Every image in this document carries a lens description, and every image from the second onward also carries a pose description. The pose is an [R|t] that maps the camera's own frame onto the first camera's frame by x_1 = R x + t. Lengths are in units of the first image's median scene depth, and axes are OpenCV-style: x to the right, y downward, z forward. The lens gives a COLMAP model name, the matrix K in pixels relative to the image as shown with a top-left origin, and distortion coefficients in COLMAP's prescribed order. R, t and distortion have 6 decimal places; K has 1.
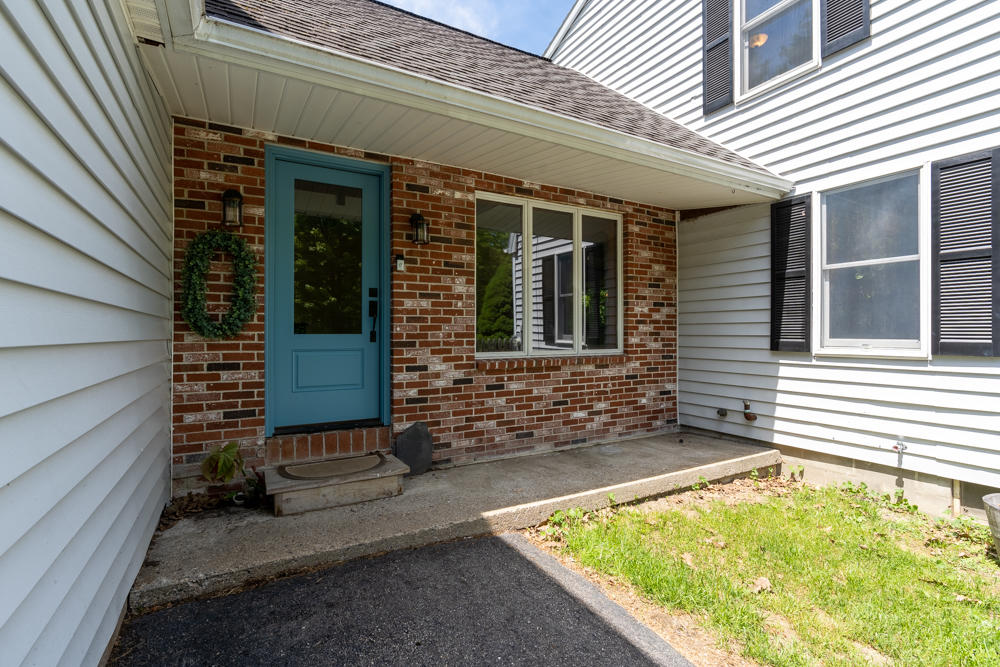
lens RADIAL K [[457.2, 0, 499.0], [0, 457.2, 329.6], [0, 0, 1]] dist [-0.005794, 0.001647]
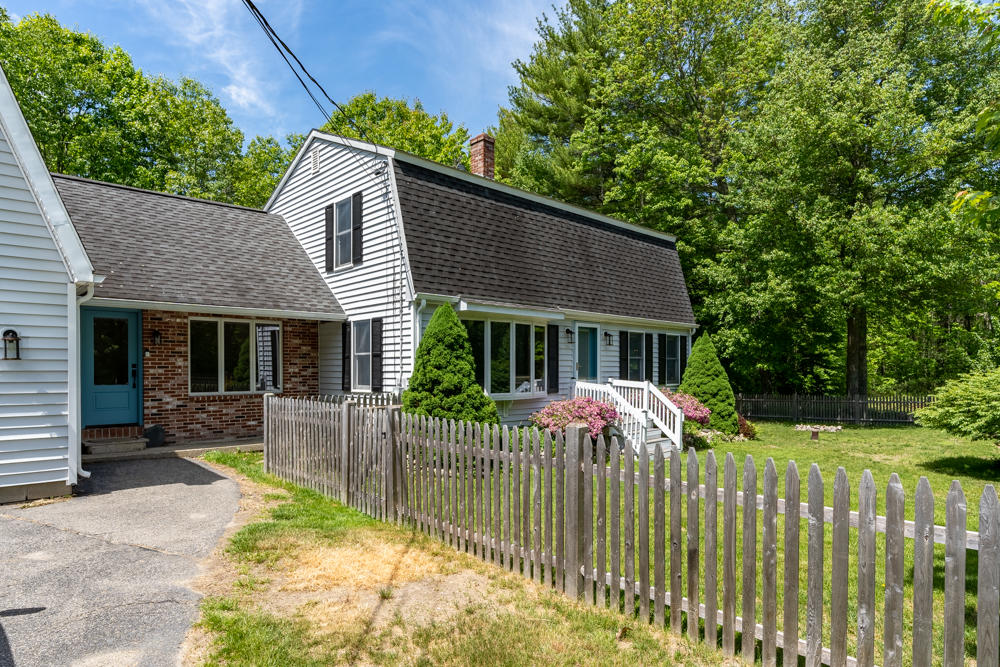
lens RADIAL K [[558.0, 0, 491.4], [0, 558.0, 373.9], [0, 0, 1]] dist [0.002535, 0.000259]
pose [[0.971331, -0.001788, 0.237725, 0.711926], [-0.001425, 0.999910, 0.013340, -0.075813], [-0.237727, -0.013297, 0.971241, -1.903431]]
